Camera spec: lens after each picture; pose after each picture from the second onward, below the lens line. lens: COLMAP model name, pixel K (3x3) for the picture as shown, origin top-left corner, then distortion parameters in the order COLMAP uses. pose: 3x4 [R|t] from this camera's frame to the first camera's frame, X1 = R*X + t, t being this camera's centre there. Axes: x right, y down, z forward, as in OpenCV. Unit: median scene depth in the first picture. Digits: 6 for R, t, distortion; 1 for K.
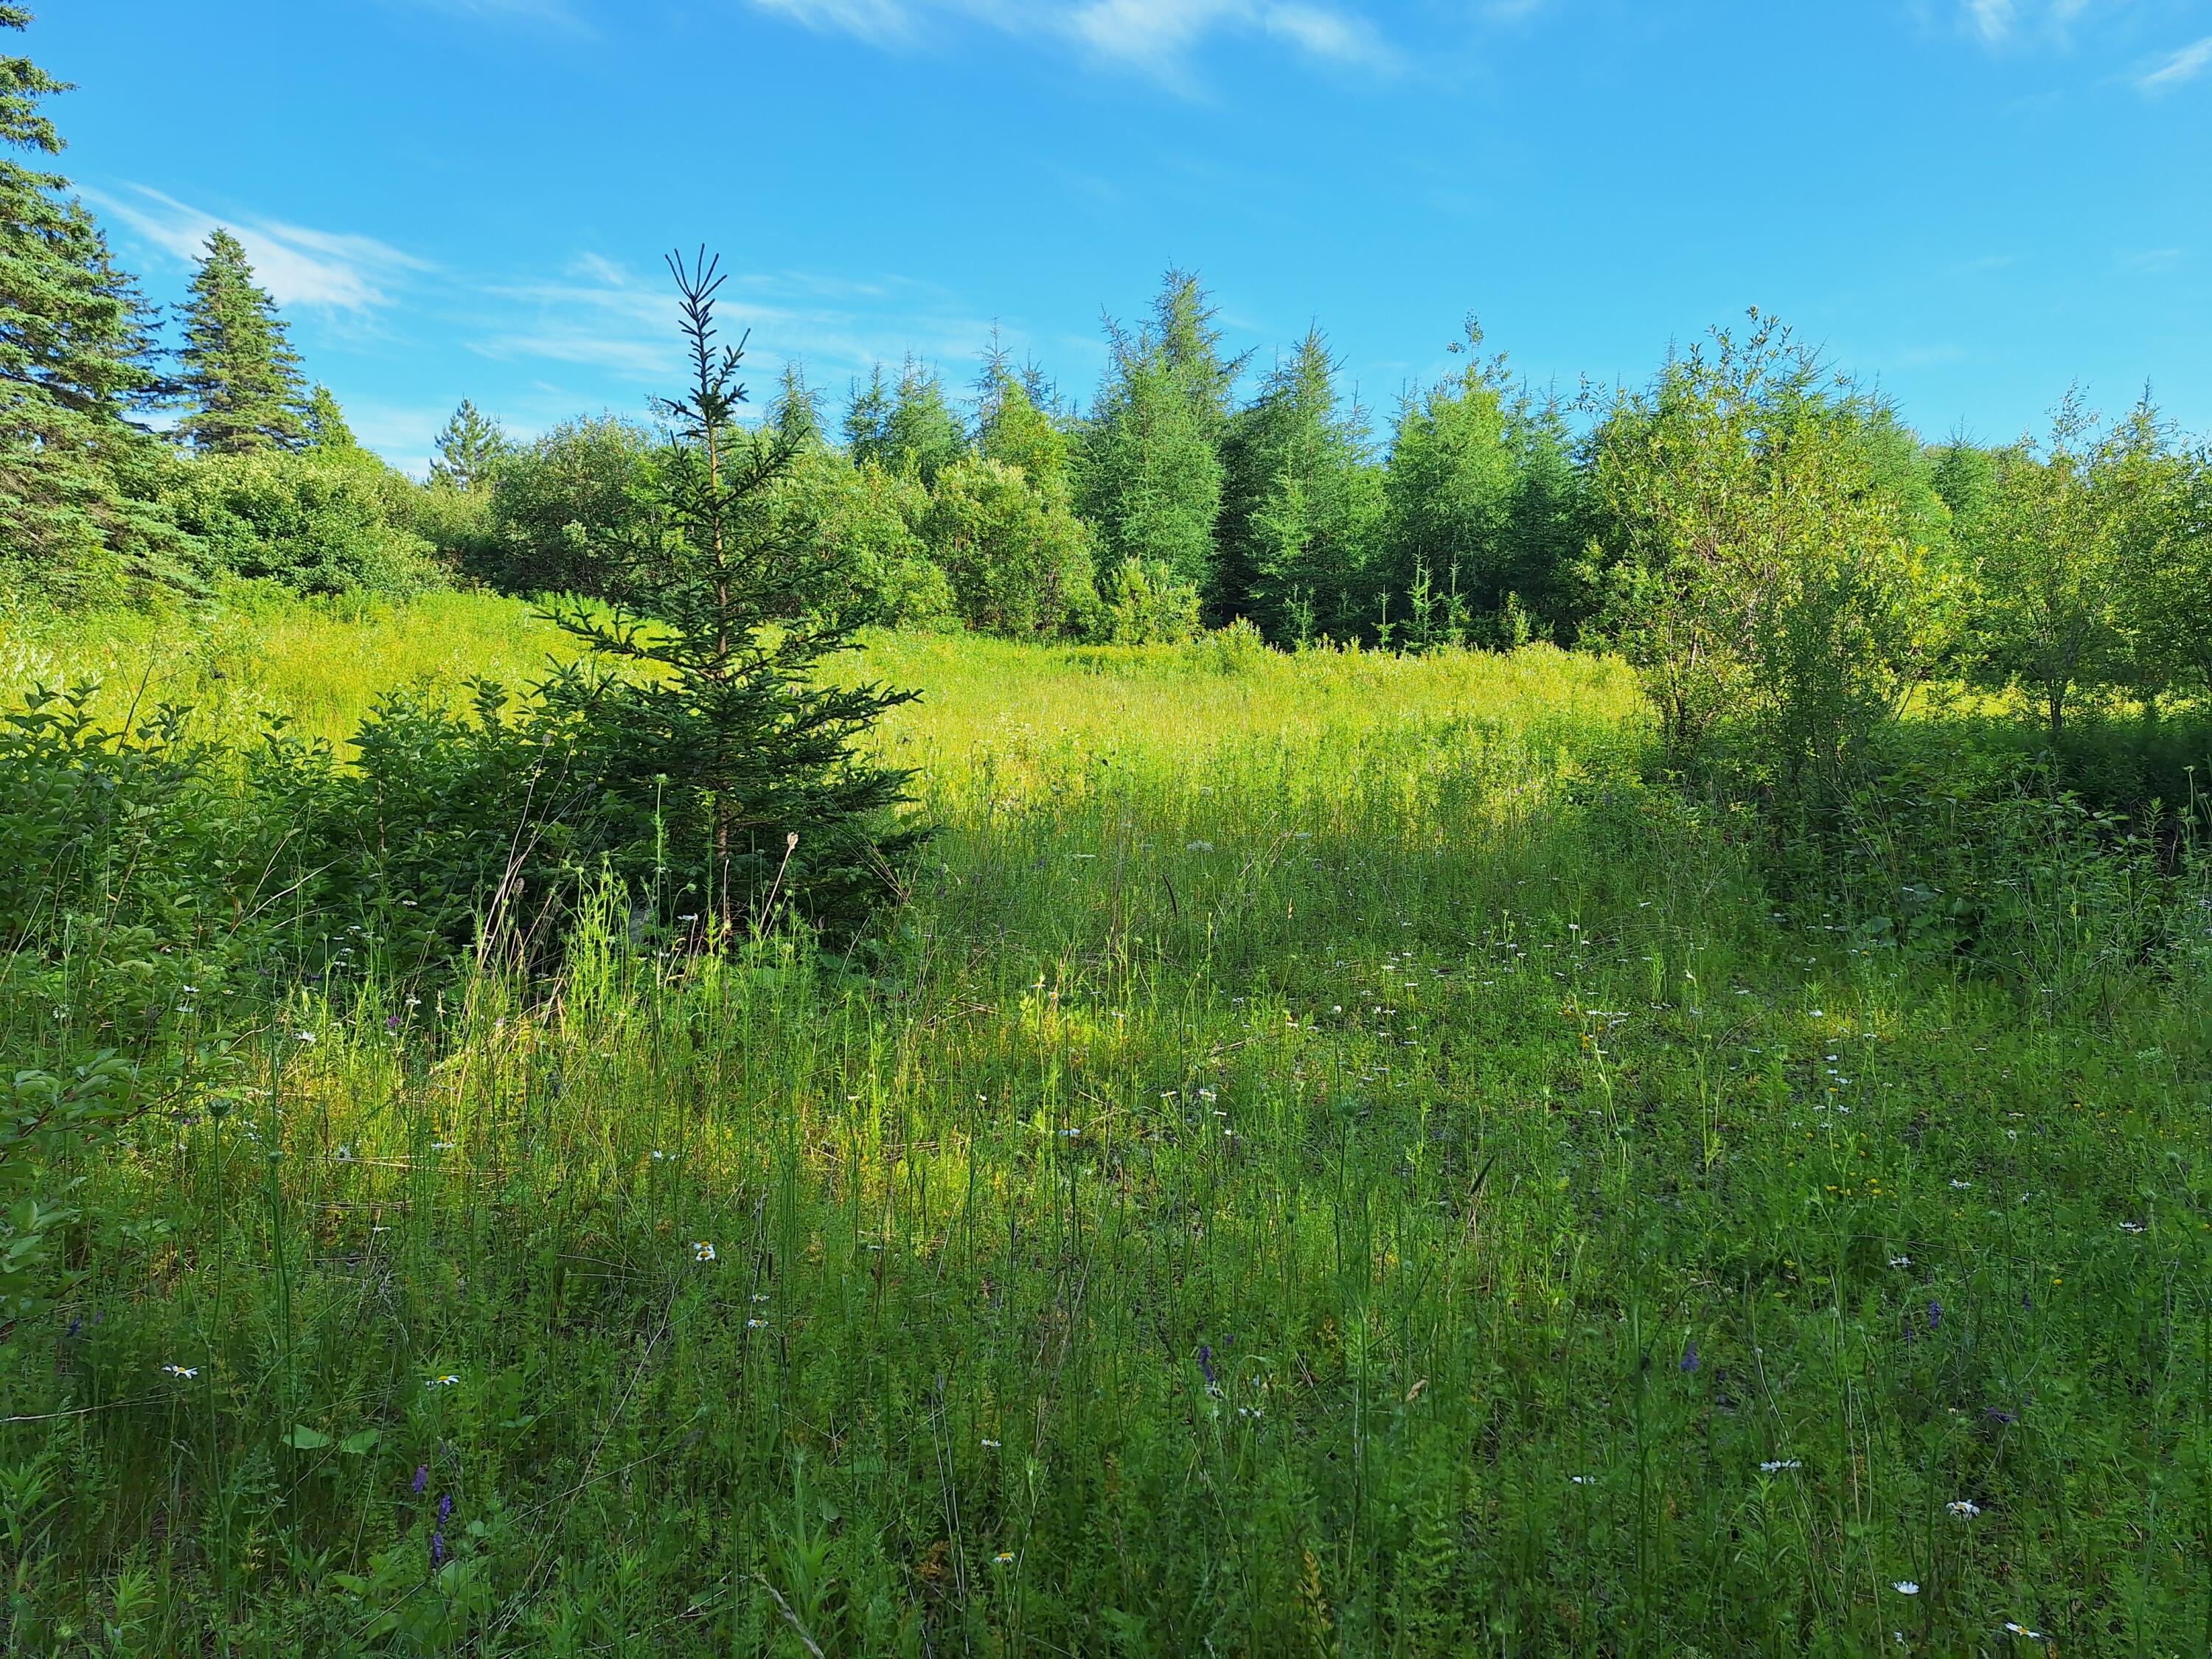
lens RADIAL K [[1490.7, 0, 1145.7], [0, 1490.7, 867.0], [0, 0, 1]] dist [0.040823, -0.023284]
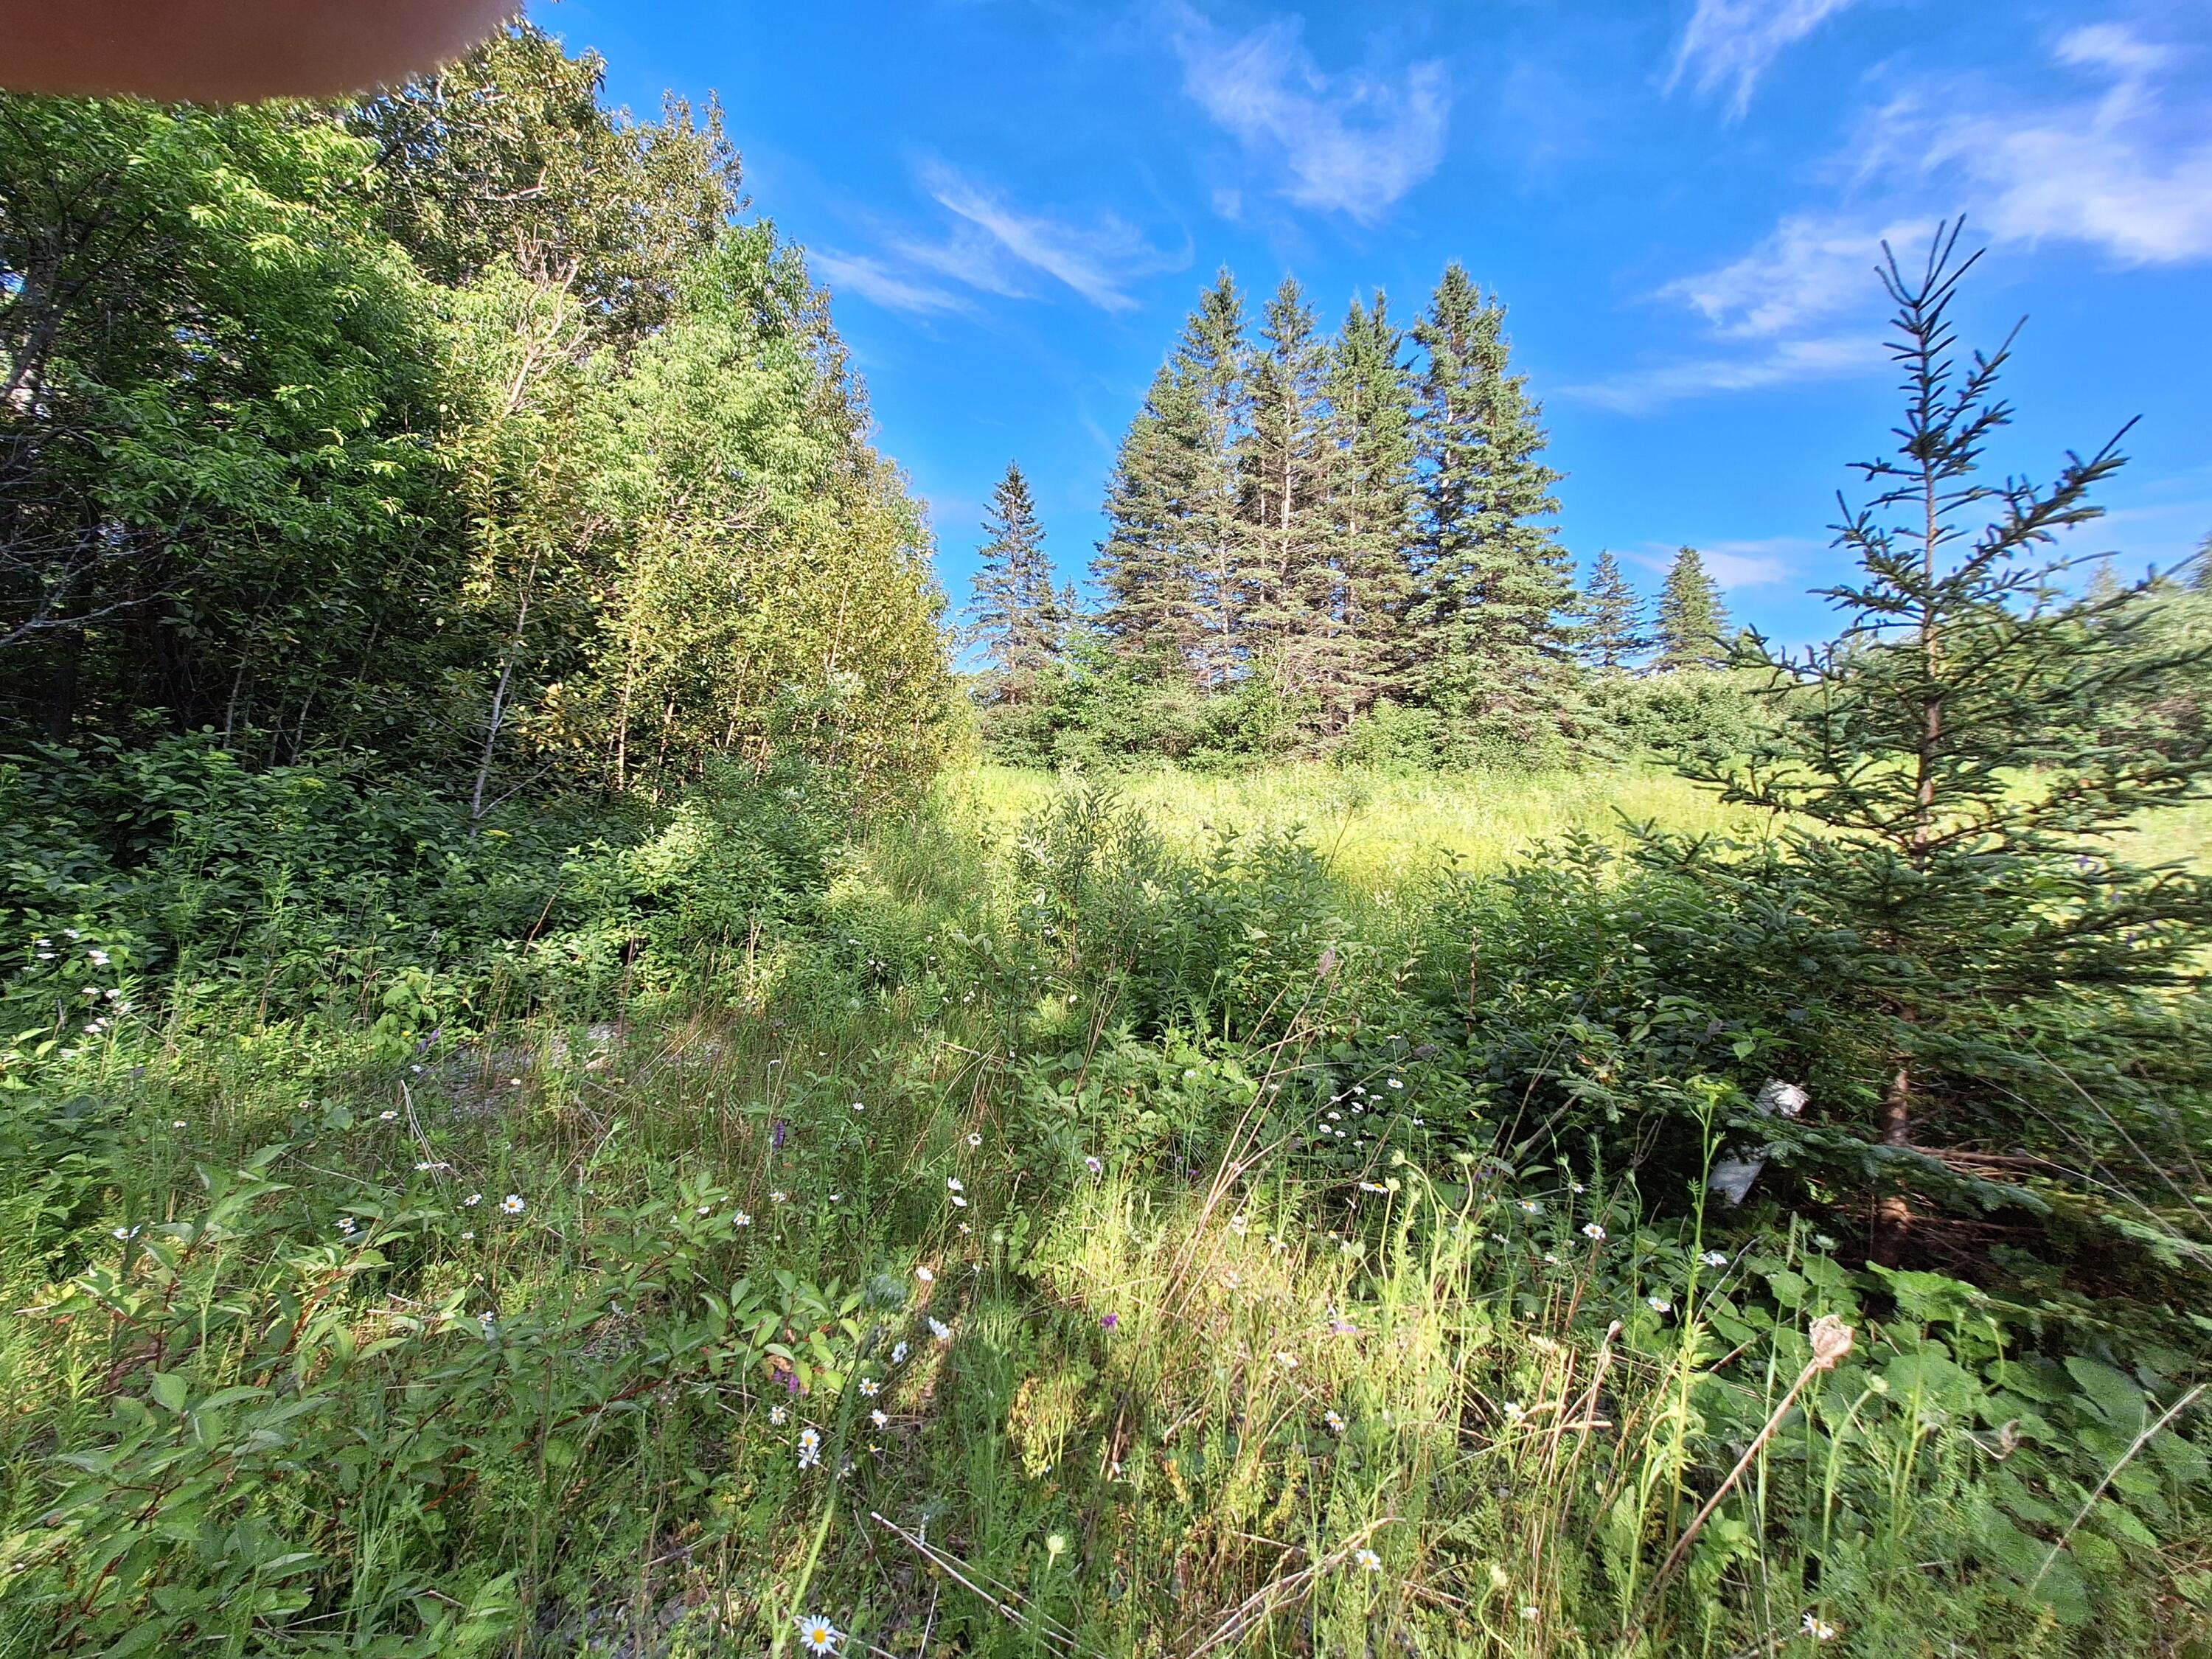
lens RADIAL K [[859.1, 0, 1106.0], [0, 859.1, 826.6], [0, 0, 1]] dist [-0.004349, -0.001836]
pose [[0.421513, 0.035825, -0.906115, -0.085147], [-0.129667, 0.991332, -0.021126, -0.074730], [0.897504, 0.126398, 0.422505, 0.487948]]
